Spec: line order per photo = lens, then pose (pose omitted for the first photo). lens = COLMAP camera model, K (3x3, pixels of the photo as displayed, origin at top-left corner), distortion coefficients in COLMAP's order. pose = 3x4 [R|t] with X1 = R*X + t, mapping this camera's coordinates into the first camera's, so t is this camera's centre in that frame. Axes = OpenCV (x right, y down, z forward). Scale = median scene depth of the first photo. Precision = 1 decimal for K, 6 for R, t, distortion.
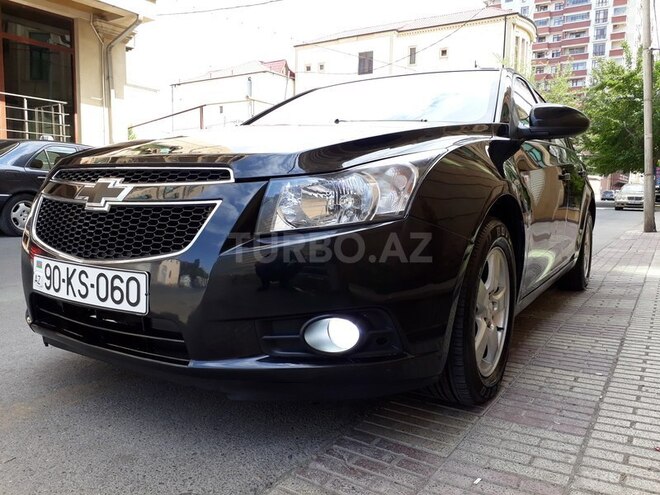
lens RADIAL K [[523.0, 0, 330.0], [0, 523.0, 247.5], [0, 0, 1]] dist [-0.001008, -0.003416]
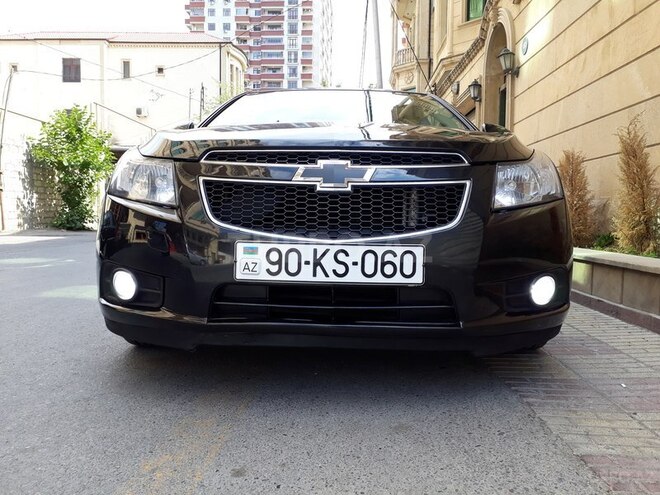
lens RADIAL K [[533.0, 0, 330.0], [0, 533.0, 234.2], [0, 0, 1]] dist [0.010733, -0.004959]
pose [[0.860152, -0.023573, 0.509492, -0.994950], [0.057410, 0.997058, -0.050792, 0.064529], [-0.506796, 0.072939, 0.858975, 0.129915]]
